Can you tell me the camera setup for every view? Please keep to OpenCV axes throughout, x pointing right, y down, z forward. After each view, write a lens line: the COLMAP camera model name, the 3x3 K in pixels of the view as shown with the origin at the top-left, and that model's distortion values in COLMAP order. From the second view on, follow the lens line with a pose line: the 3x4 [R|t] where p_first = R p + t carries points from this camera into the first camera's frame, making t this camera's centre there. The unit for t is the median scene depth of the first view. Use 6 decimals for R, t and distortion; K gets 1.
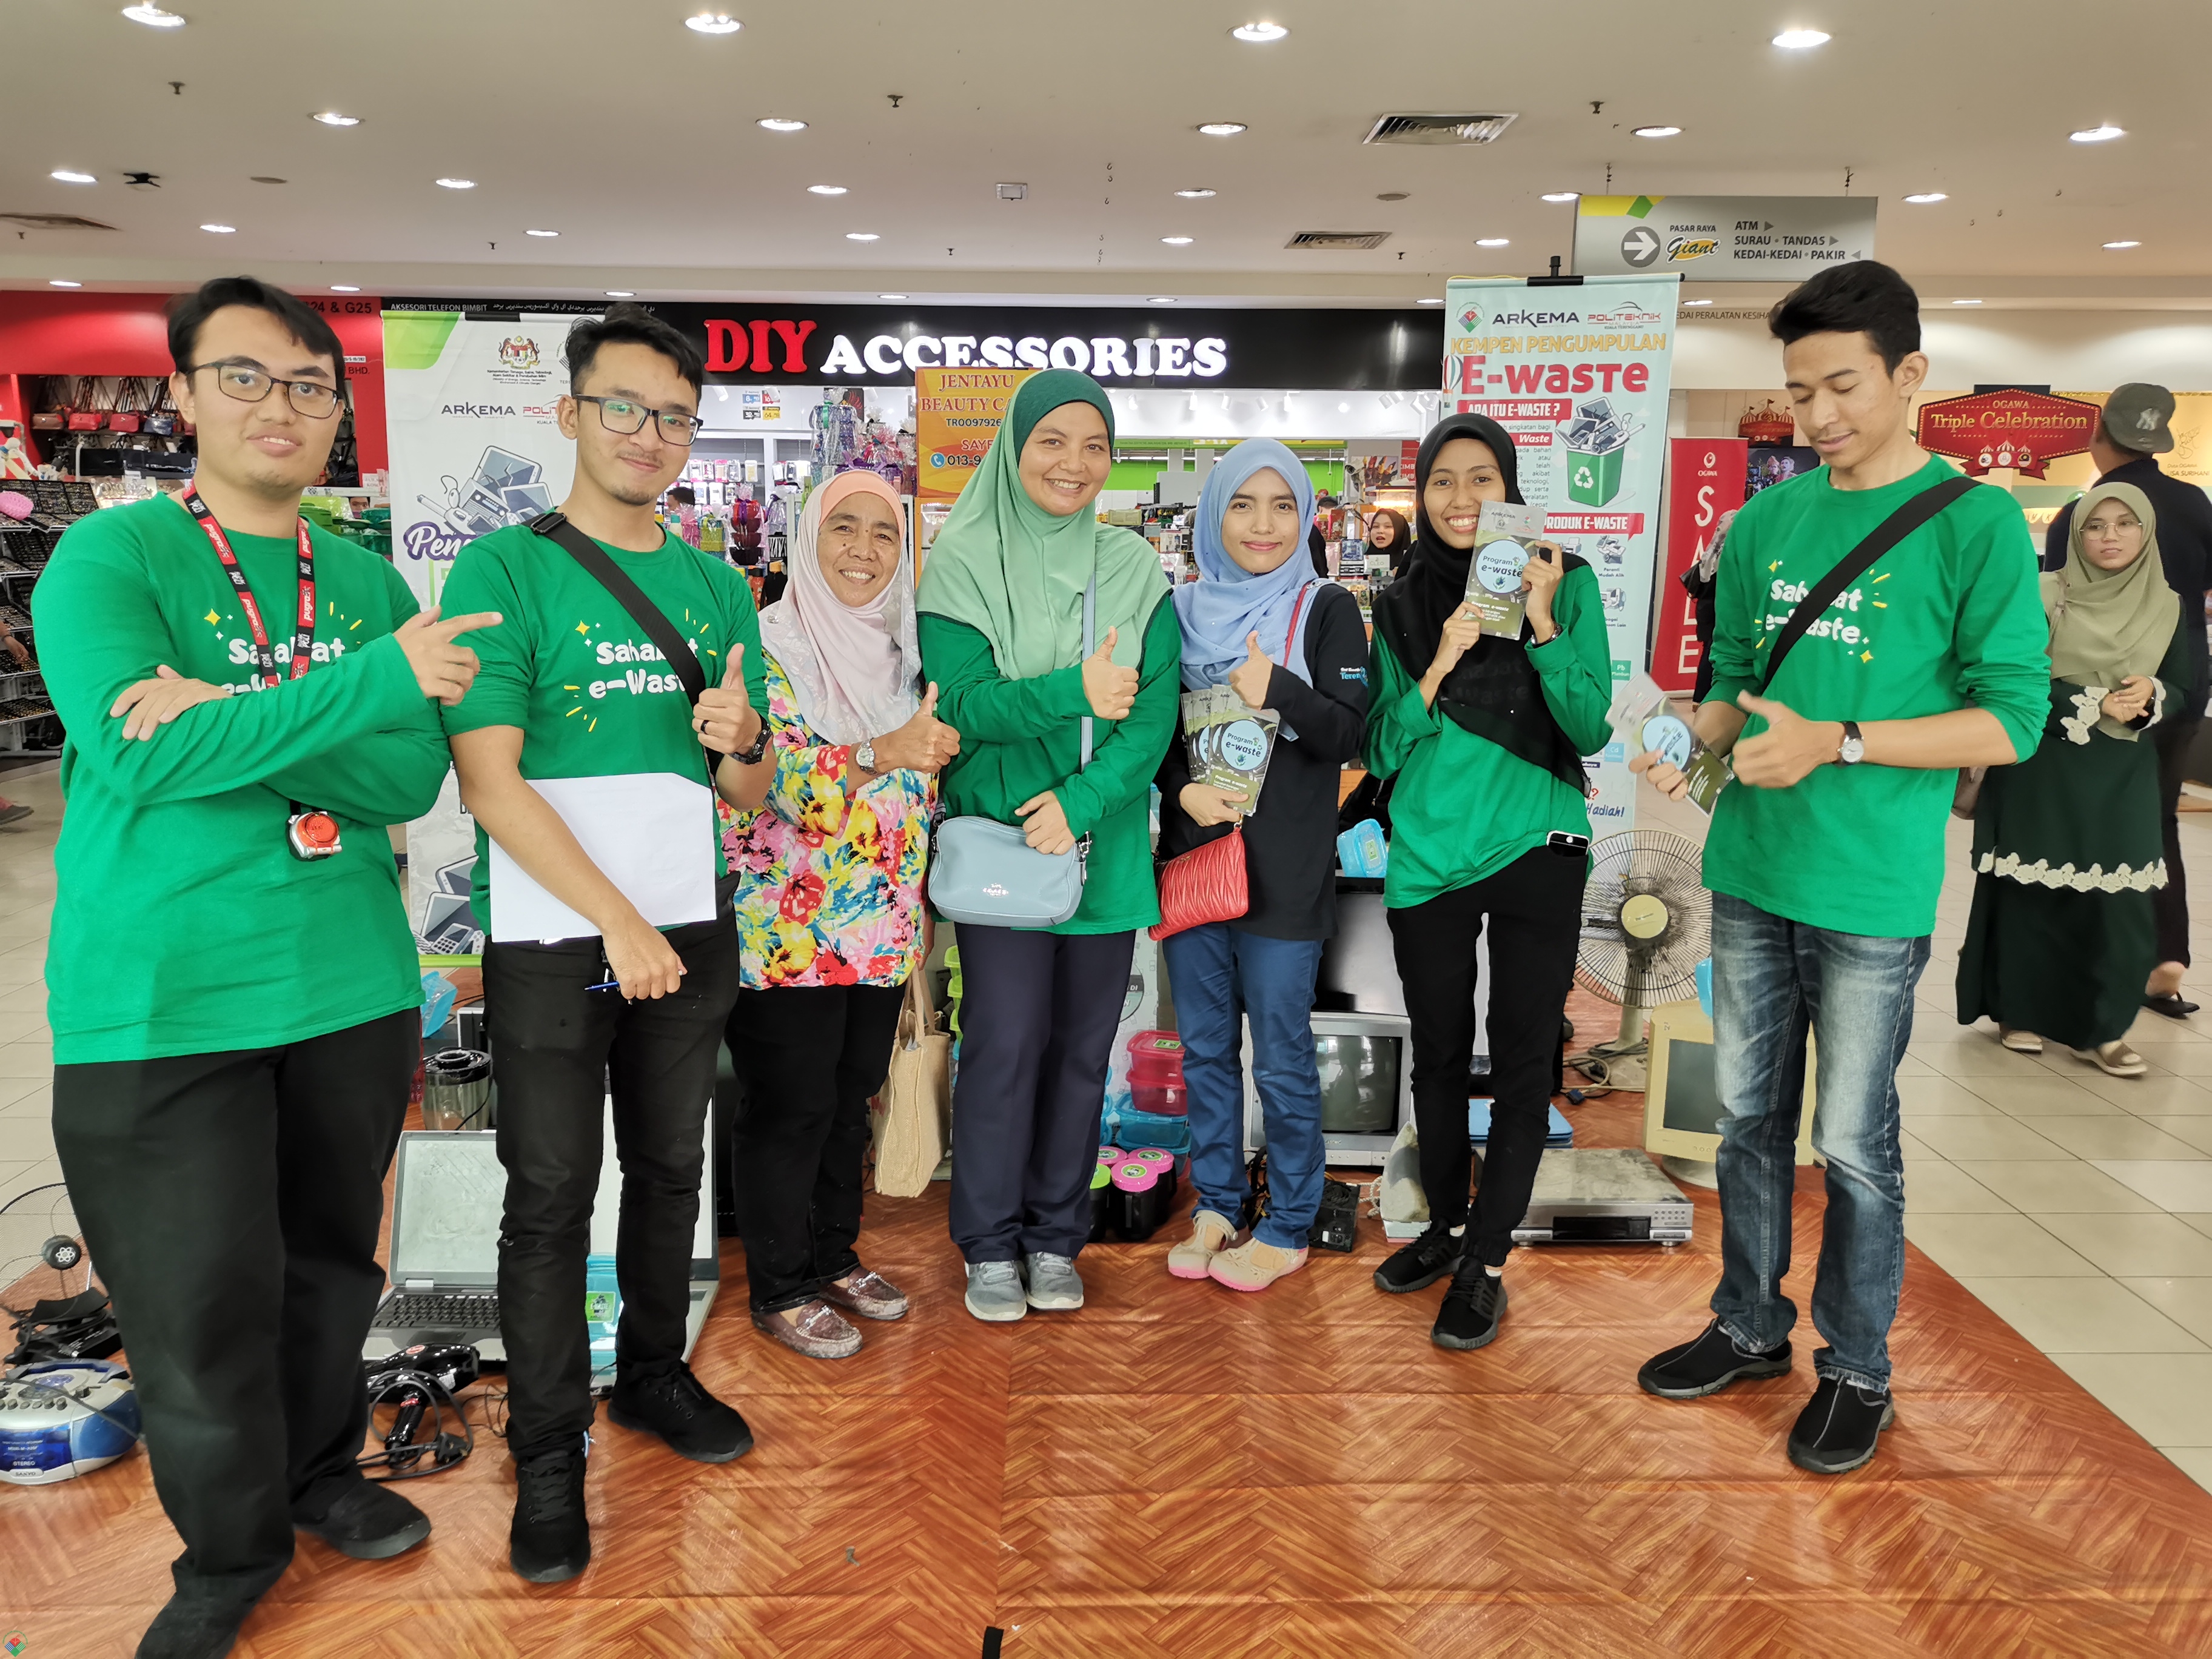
lens RADIAL K [[1707.4, 0, 1087.2], [0, 1707.4, 837.5], [0, 0, 1]] dist [0.042100, -0.029901]
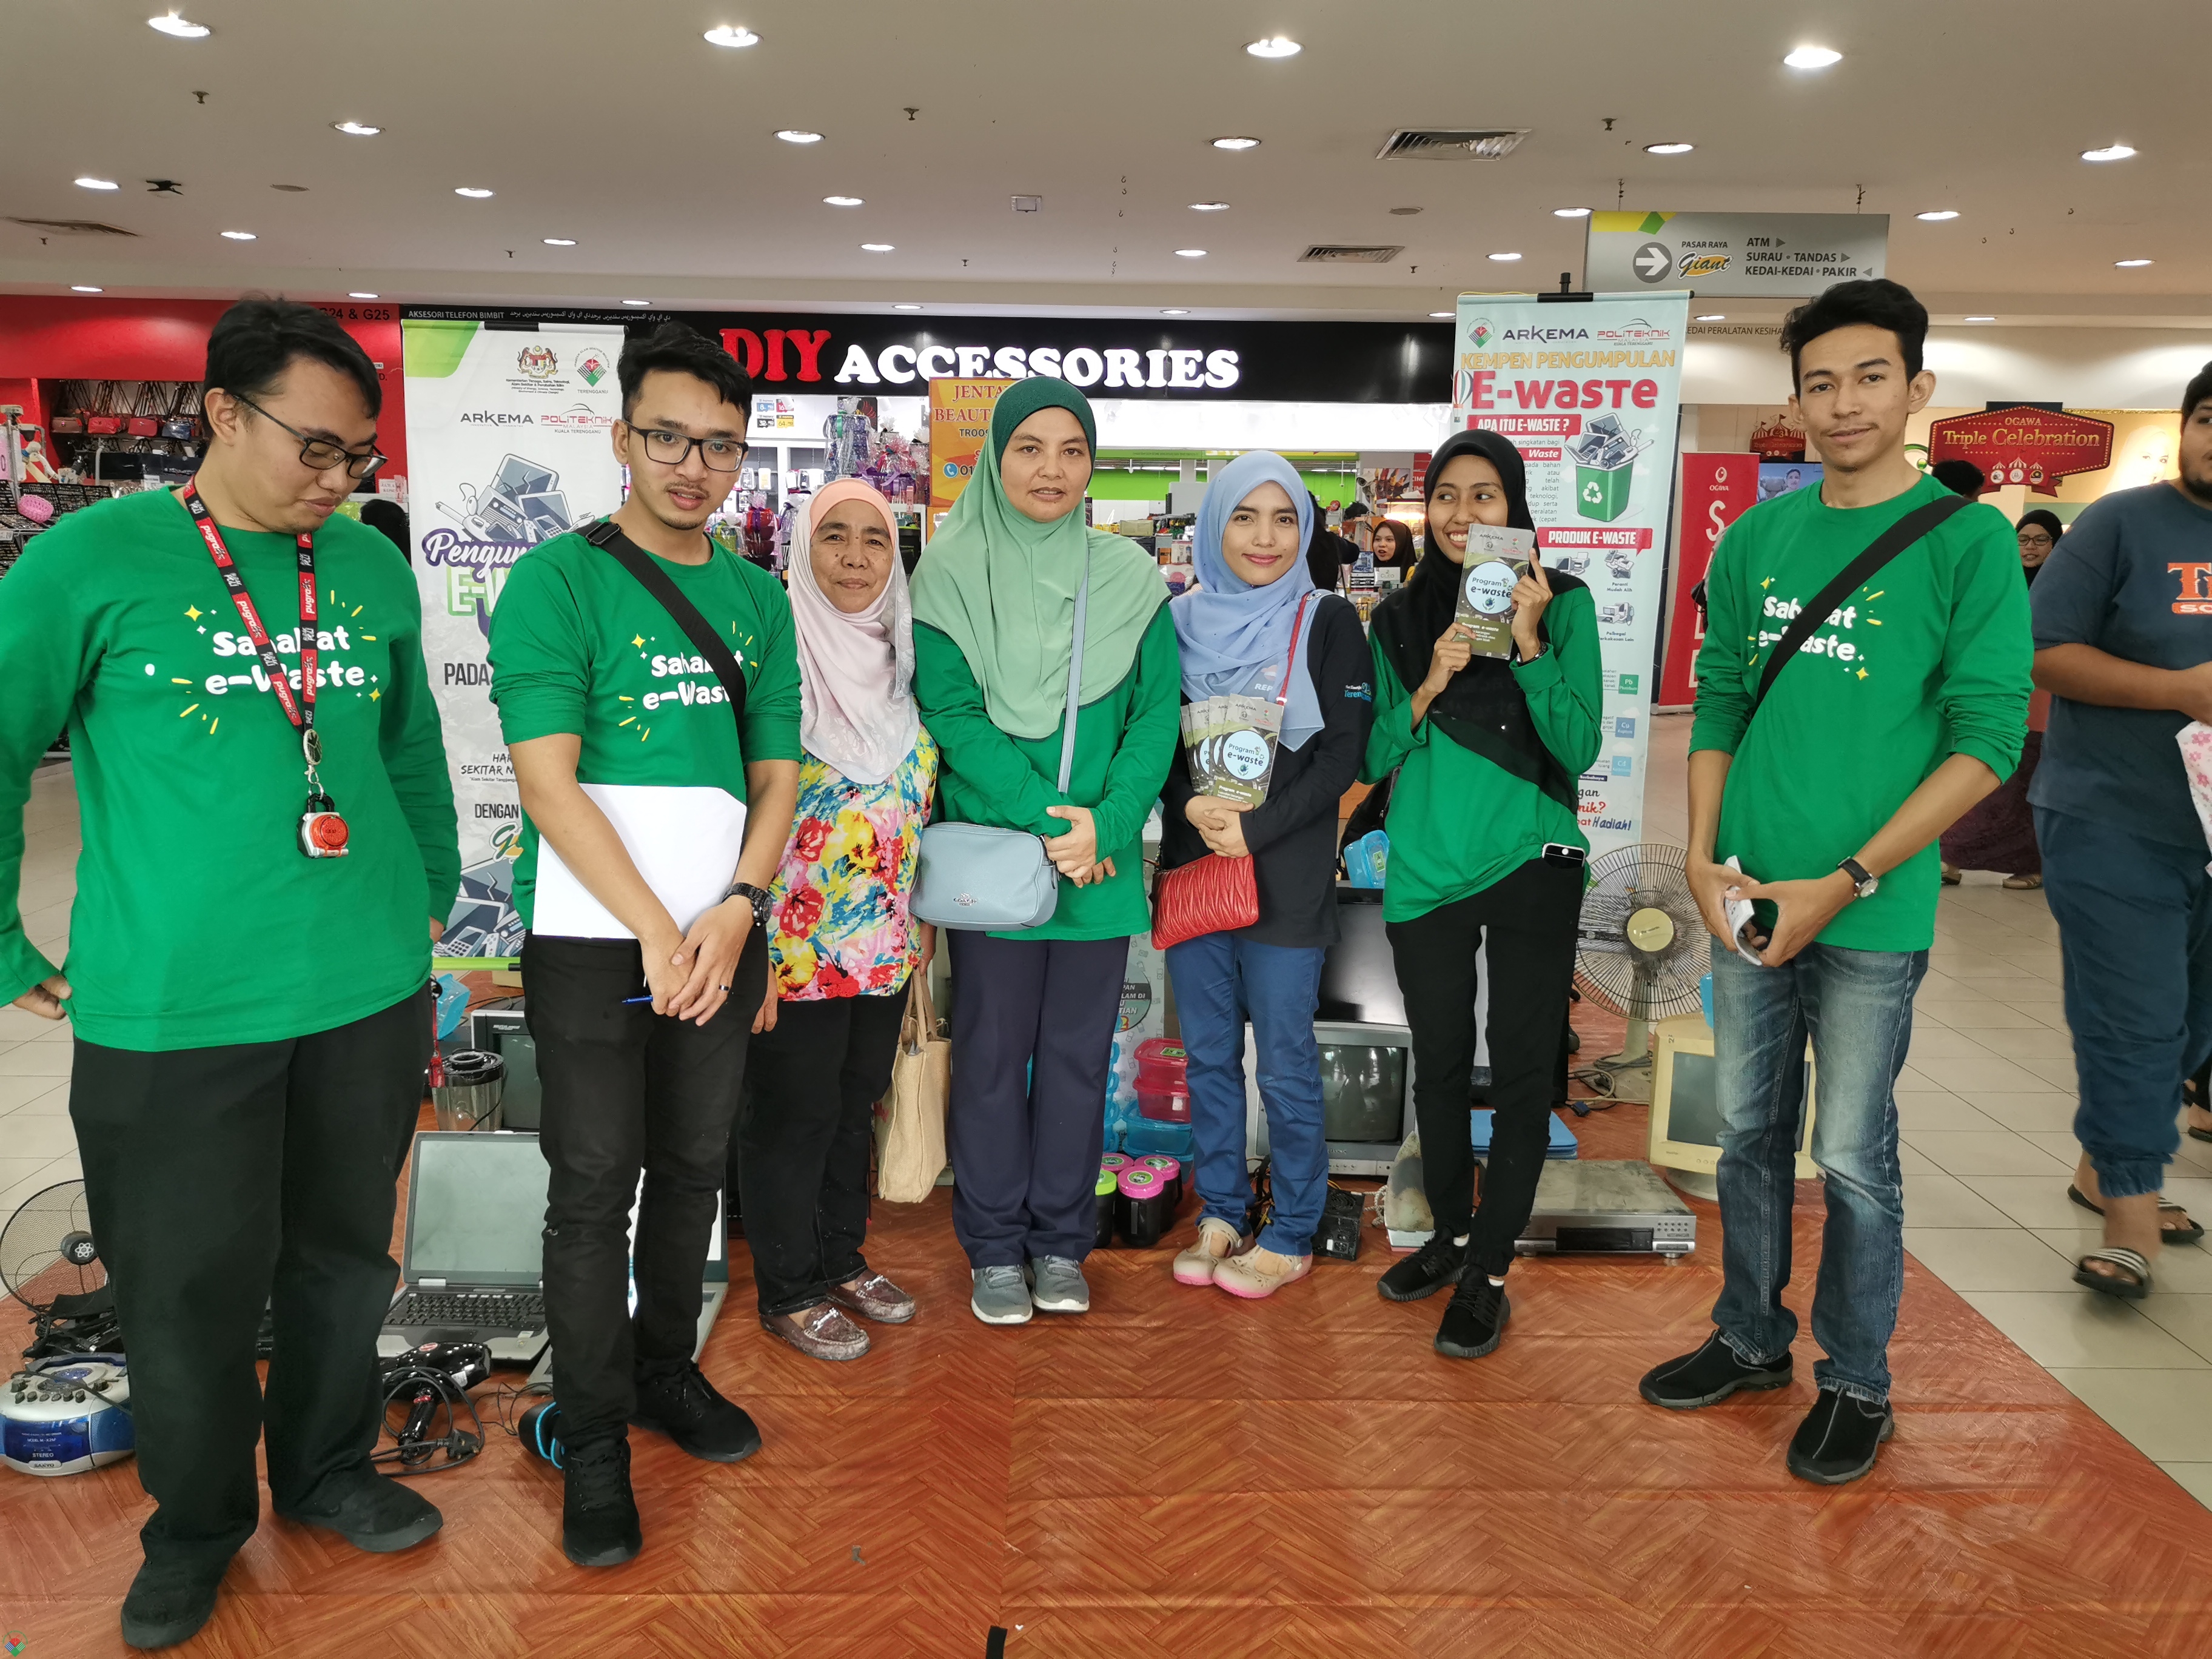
lens RADIAL K [[1707.4, 0, 1086.6], [0, 1707.4, 837.9], [0, 0, 1]] dist [0.042100, -0.029901]
pose [[0.999951, 0.008070, -0.005654, 0.000024], [-0.008099, 0.999953, -0.005293, 0.000166], [0.005611, 0.005339, 0.999970, -0.003585]]
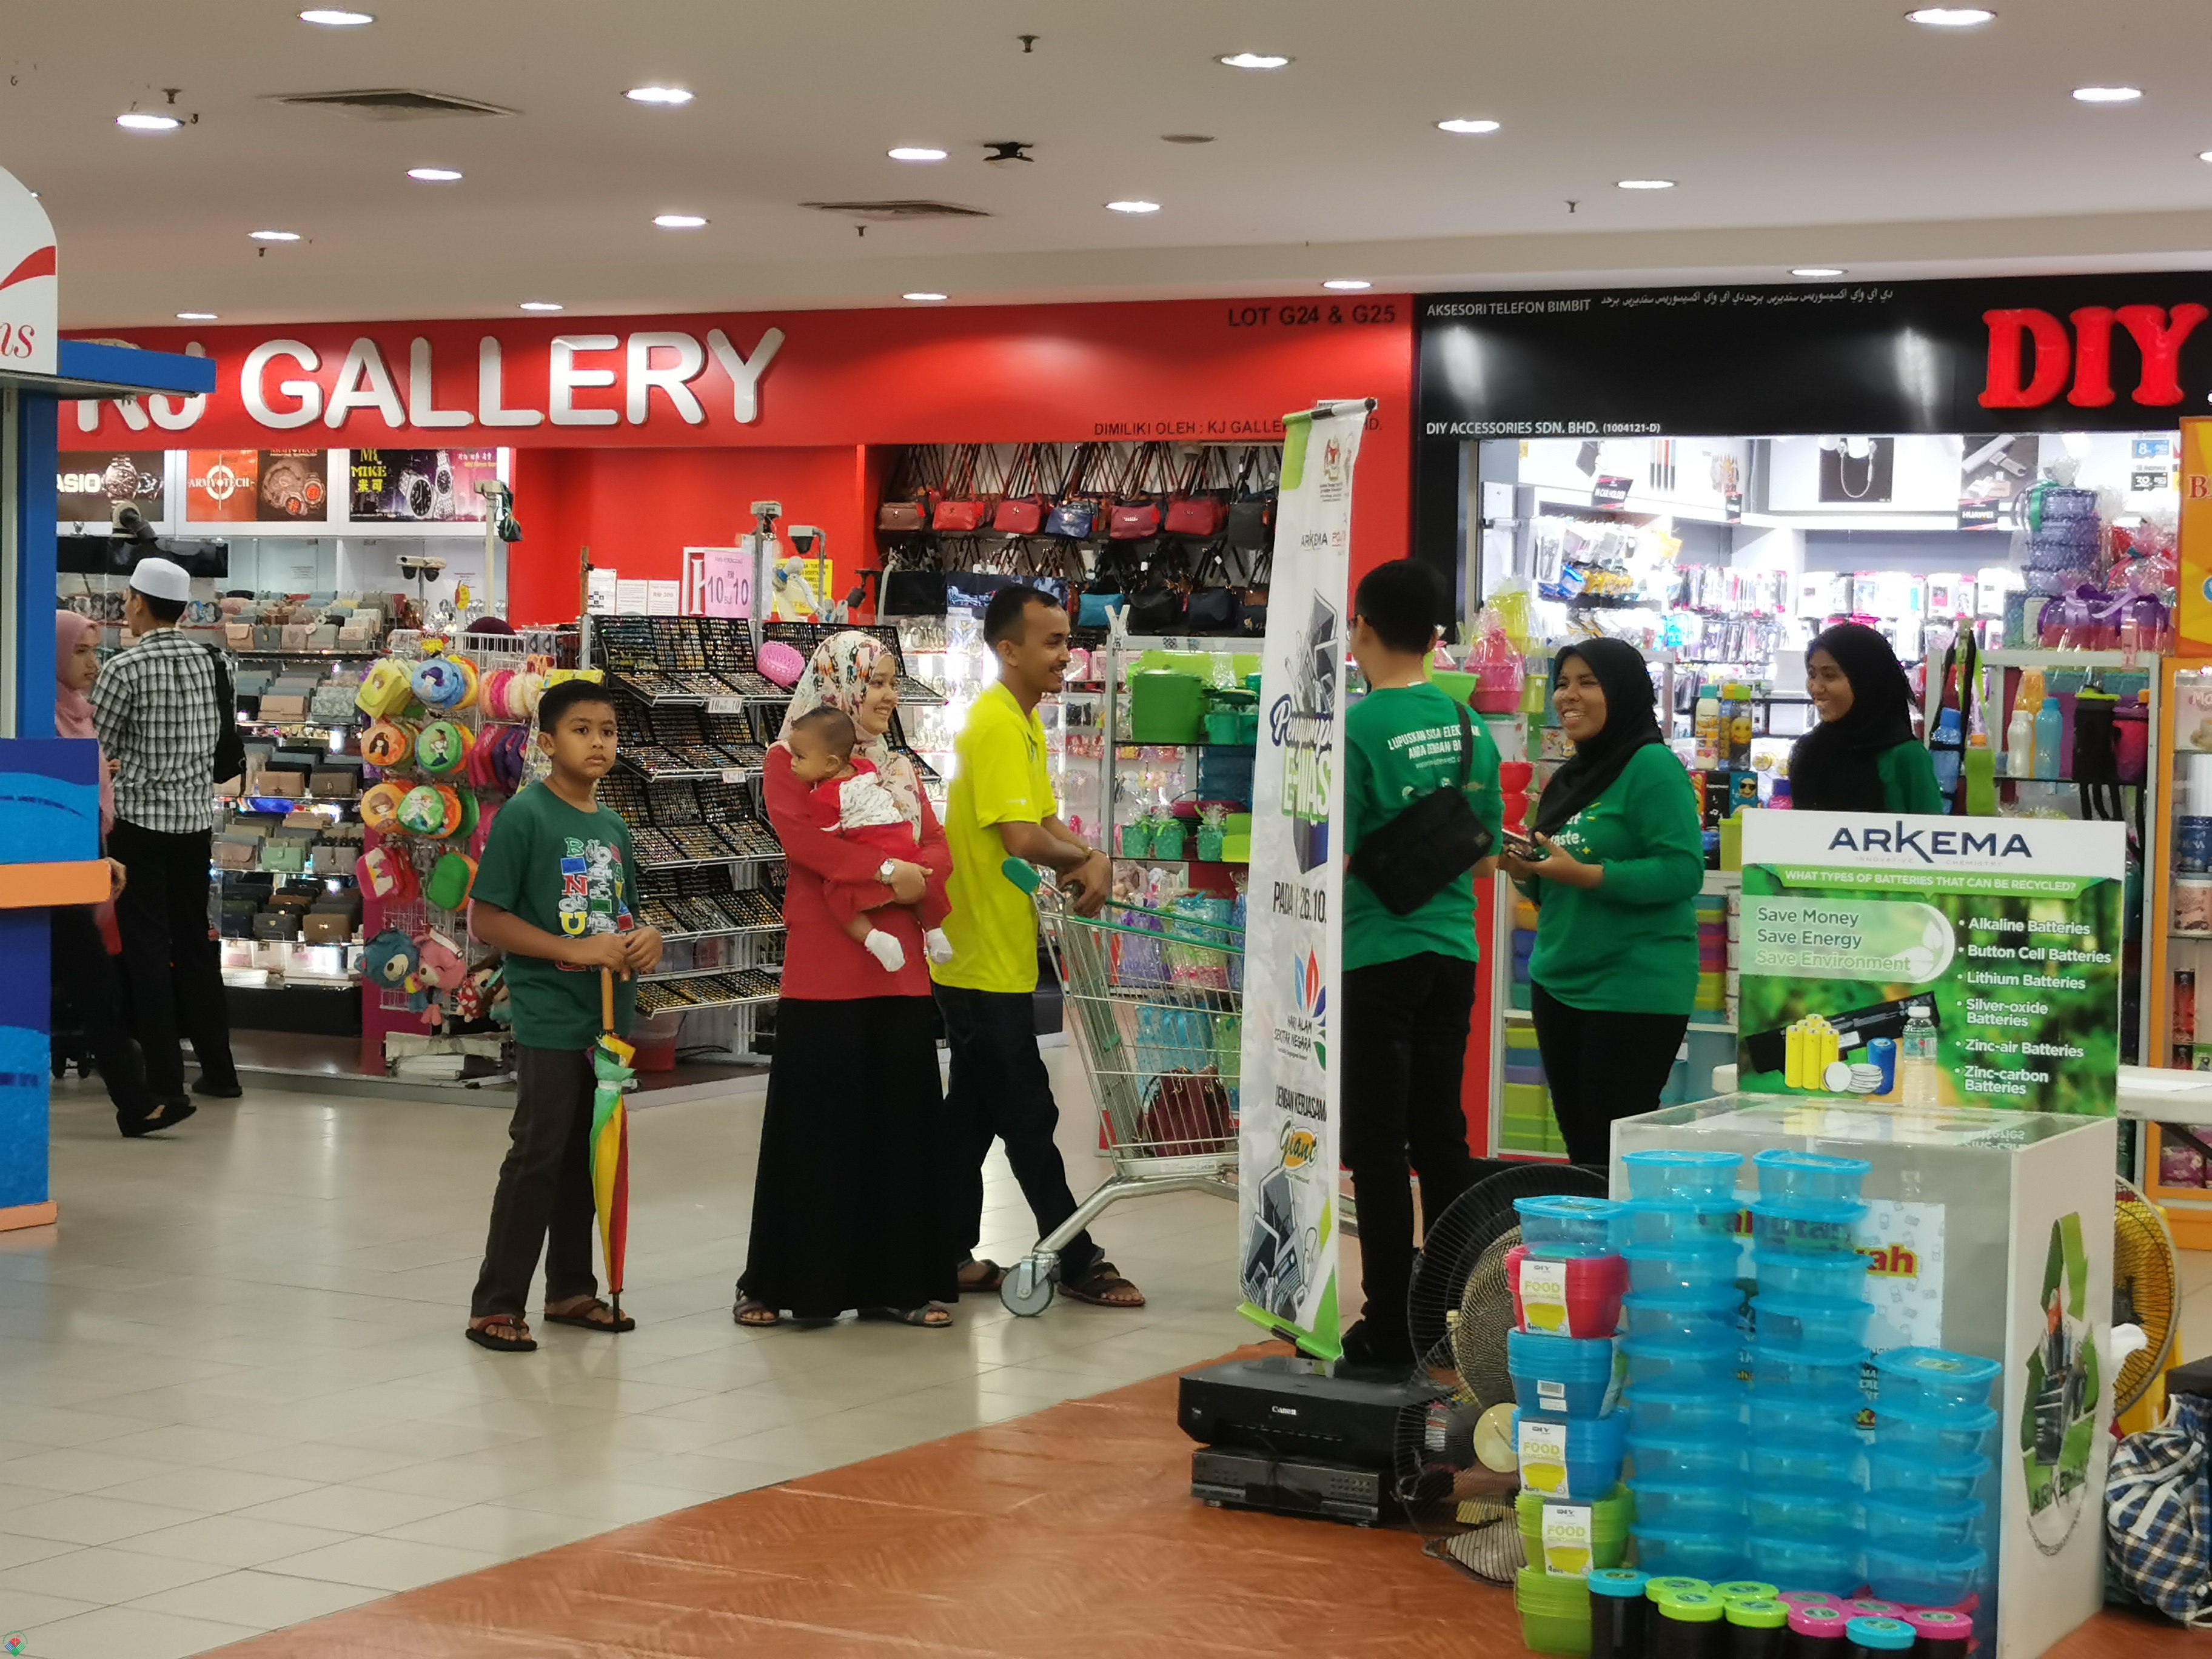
lens RADIAL K [[4146.4, 0, 1048.9], [0, 4146.4, 824.5], [0, 0, 1]] dist [0.050940, 0.000000]
pose [[0.869242, 0.028649, -0.493555, 0.229739], [-0.103225, 0.986833, -0.124517, 0.047508], [0.483489, 0.159183, 0.860755, -0.263733]]
